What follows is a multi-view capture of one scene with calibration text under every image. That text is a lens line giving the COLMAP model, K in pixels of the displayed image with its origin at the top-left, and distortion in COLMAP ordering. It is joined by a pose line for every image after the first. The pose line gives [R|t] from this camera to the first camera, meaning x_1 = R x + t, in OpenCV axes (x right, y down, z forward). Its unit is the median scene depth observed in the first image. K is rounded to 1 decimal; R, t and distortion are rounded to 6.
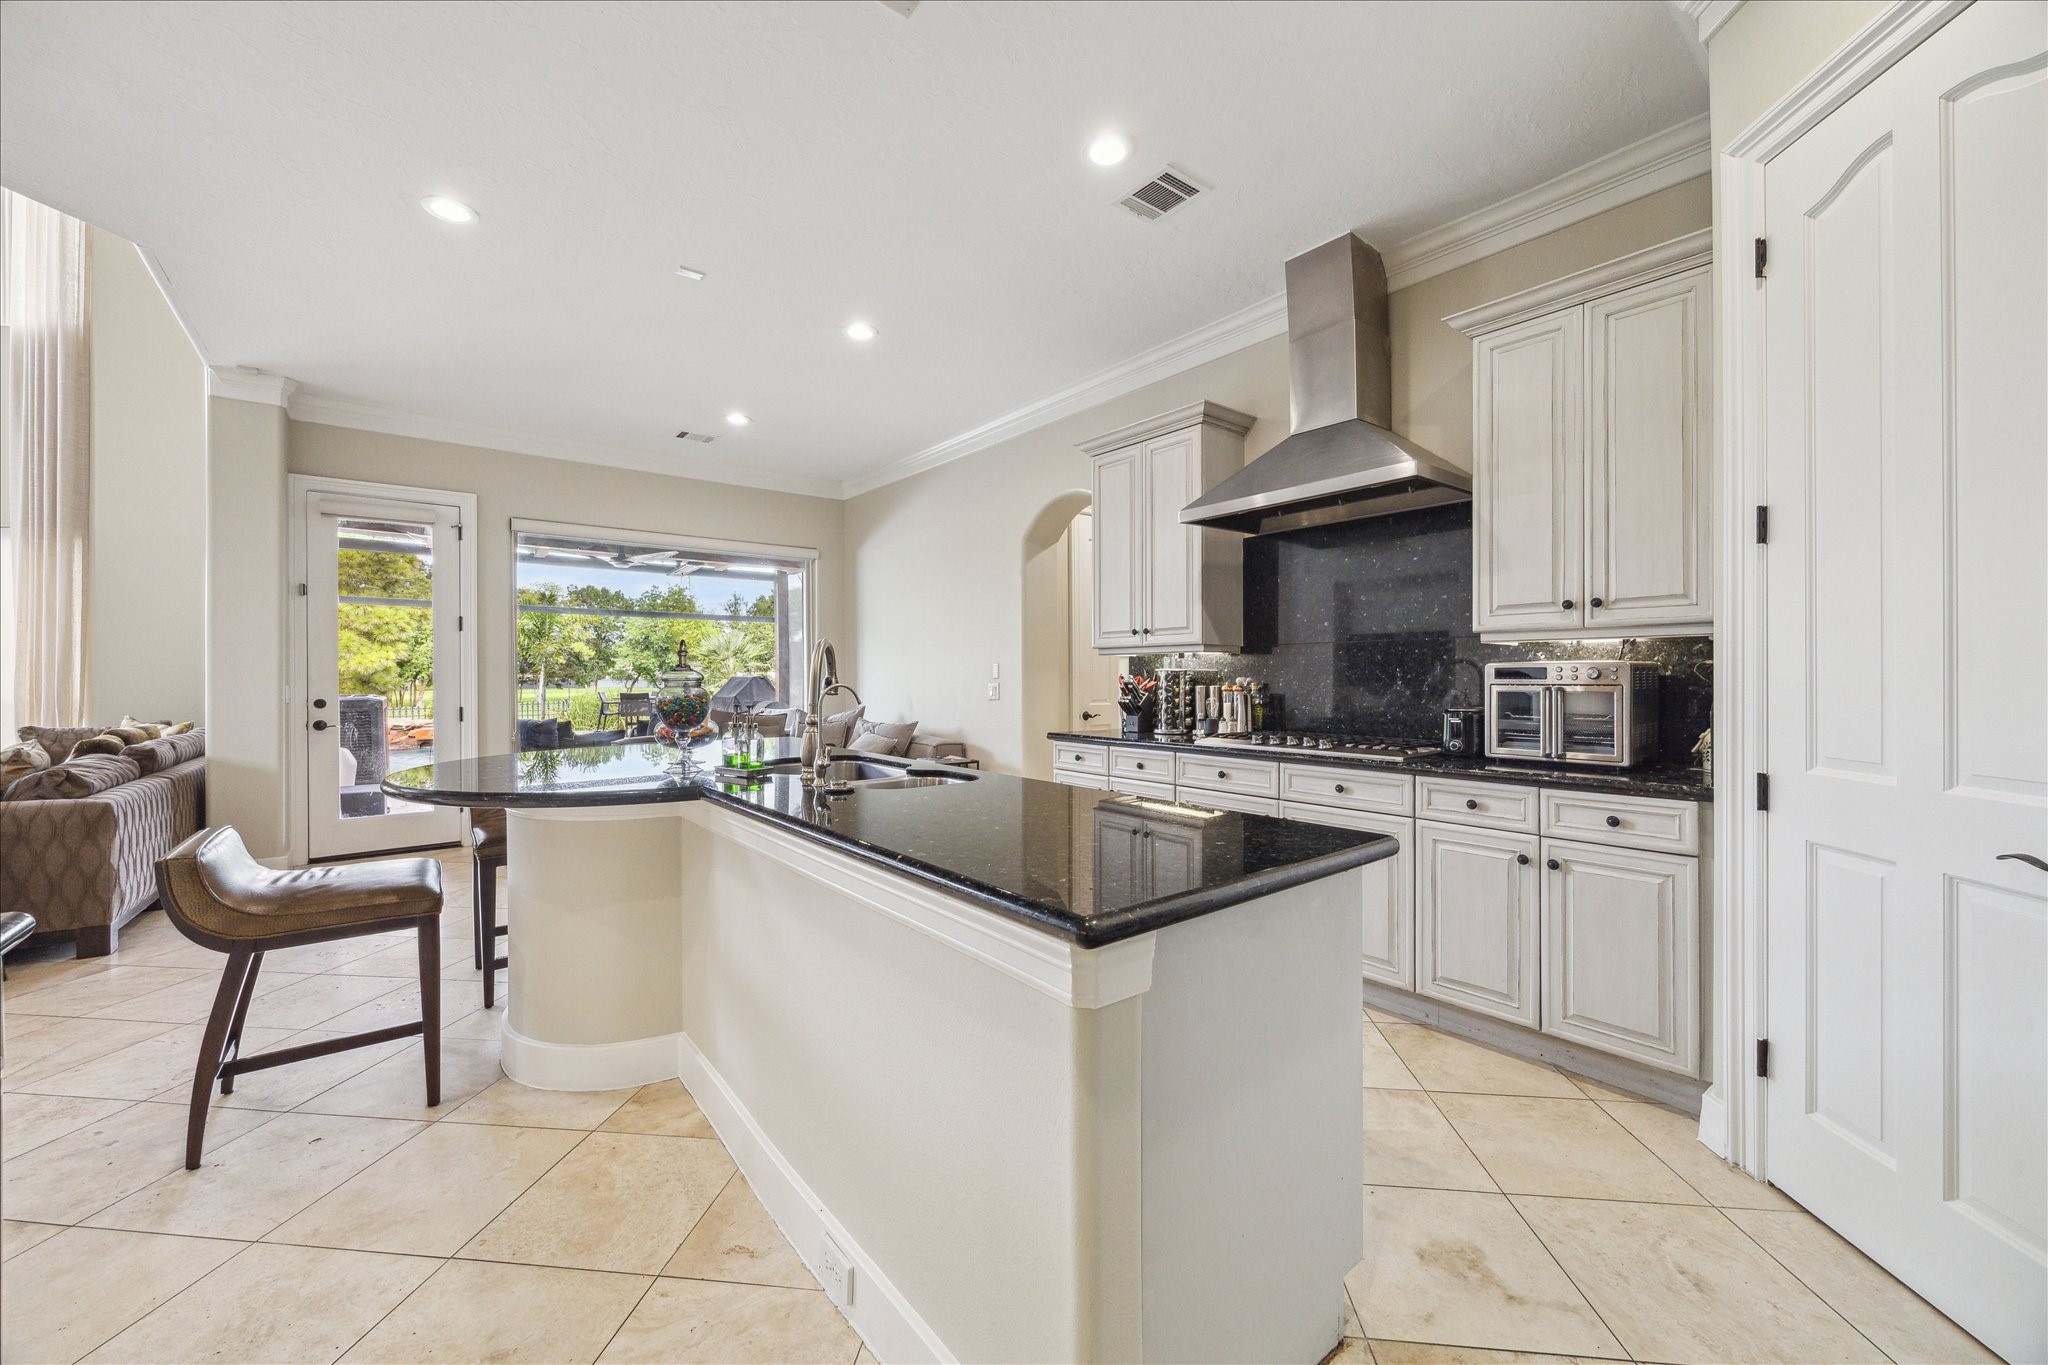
lens RADIAL K [[799.8, 0, 1018.8], [0, 799.8, 673.5], [0, 0, 1]] dist [-0.000806, -0.000125]
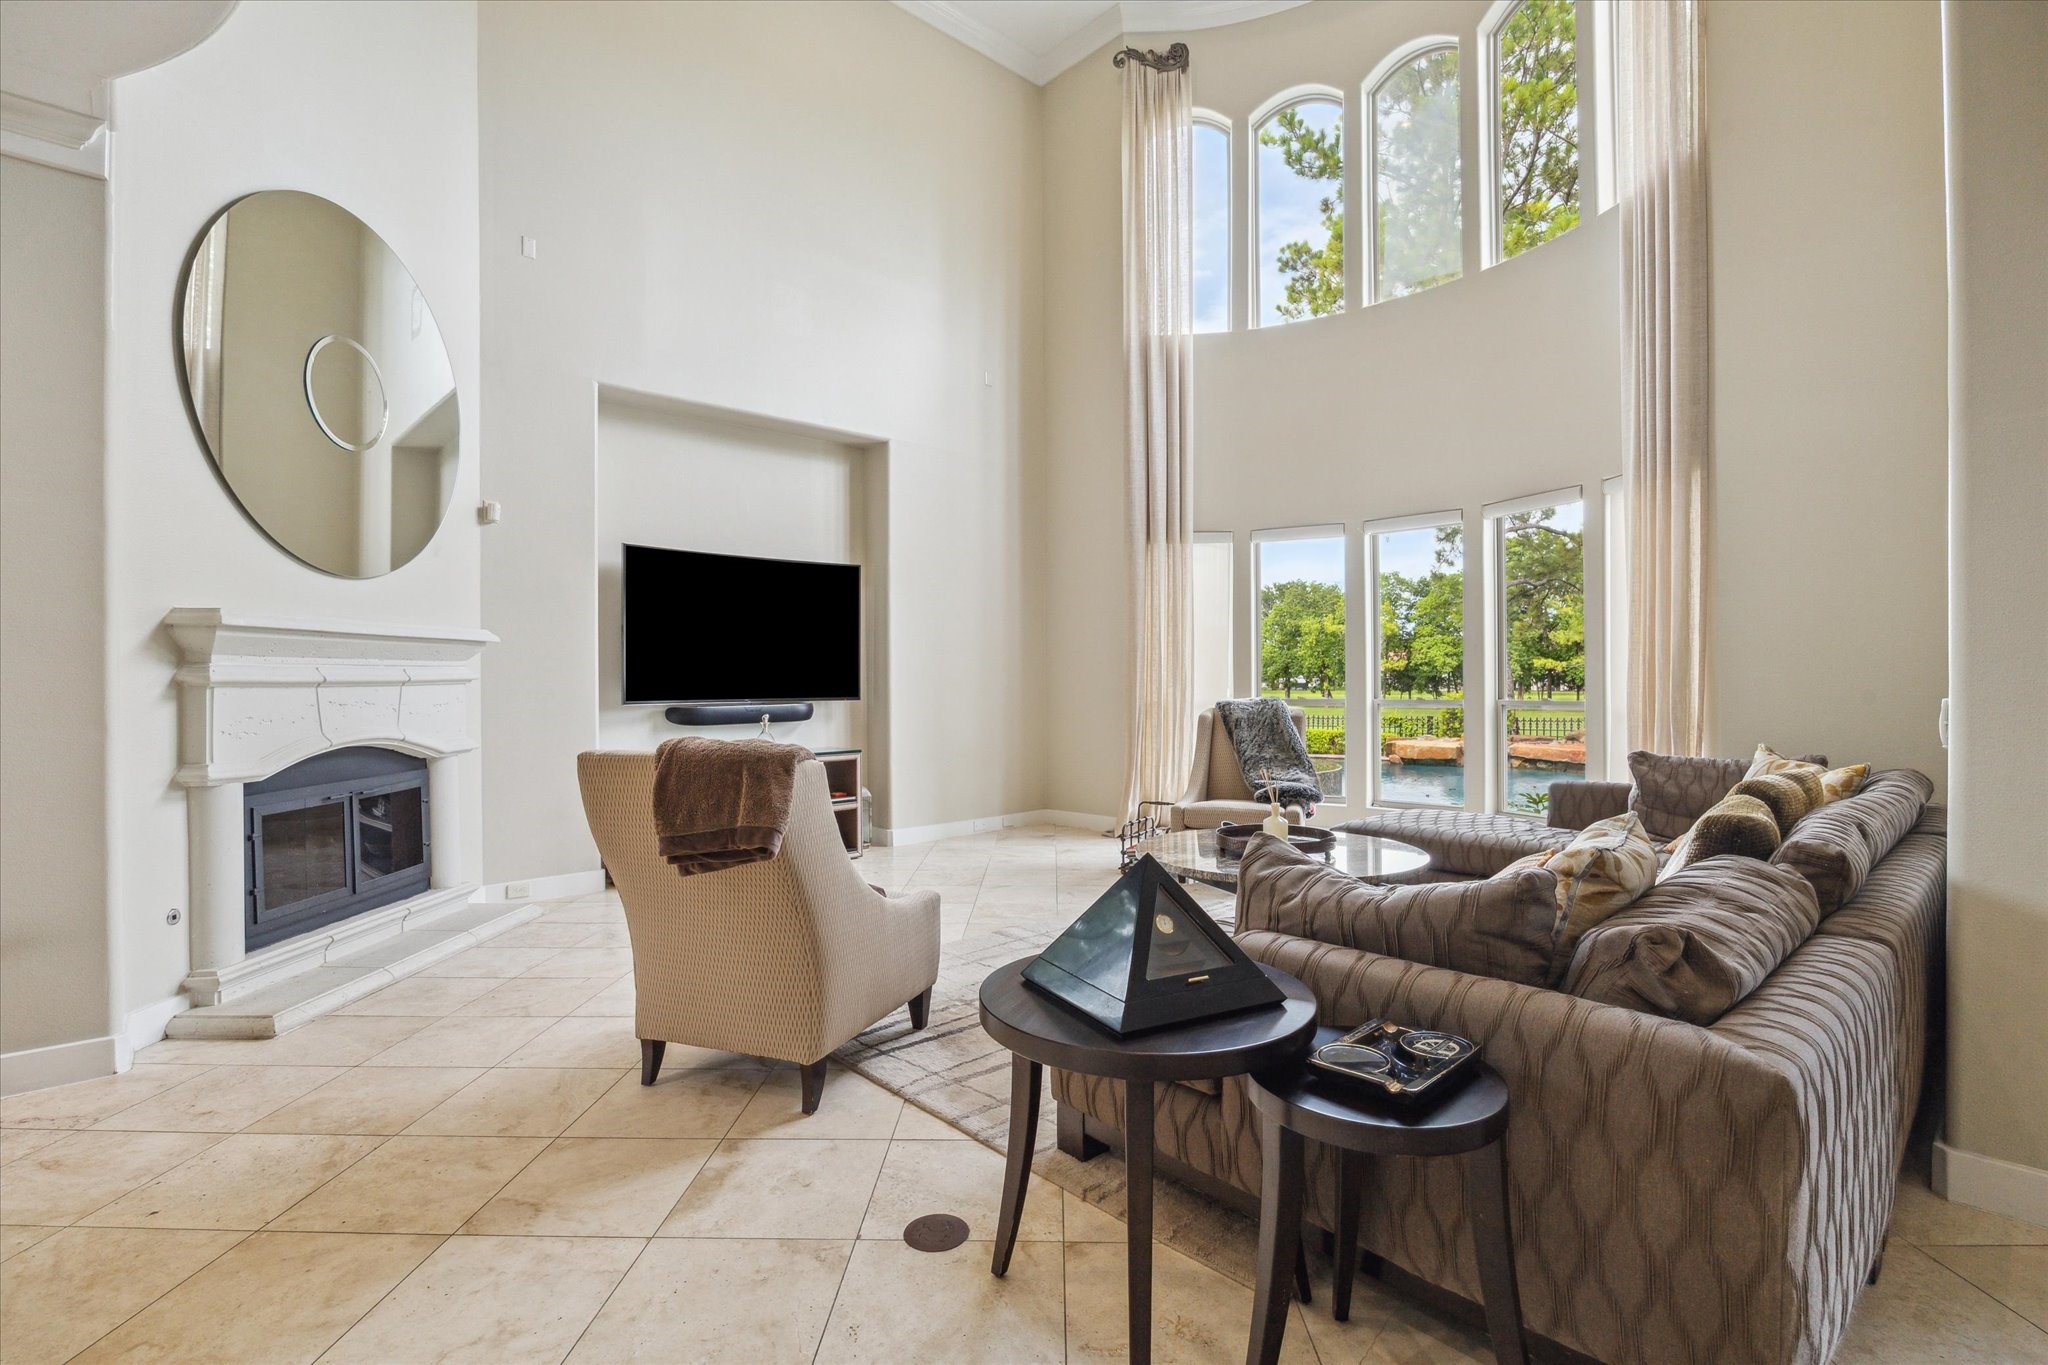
lens RADIAL K [[953.5, 0, 1021.5], [0, 953.5, 676.4], [0, 0, 1]] dist [-0.017802, -0.000344]
pose [[0.087834, 0.001676, -0.996134, -0.630446], [0.001678, 0.999997, 0.001830, -0.001856], [0.996134, -0.001833, 0.087831, 0.526568]]
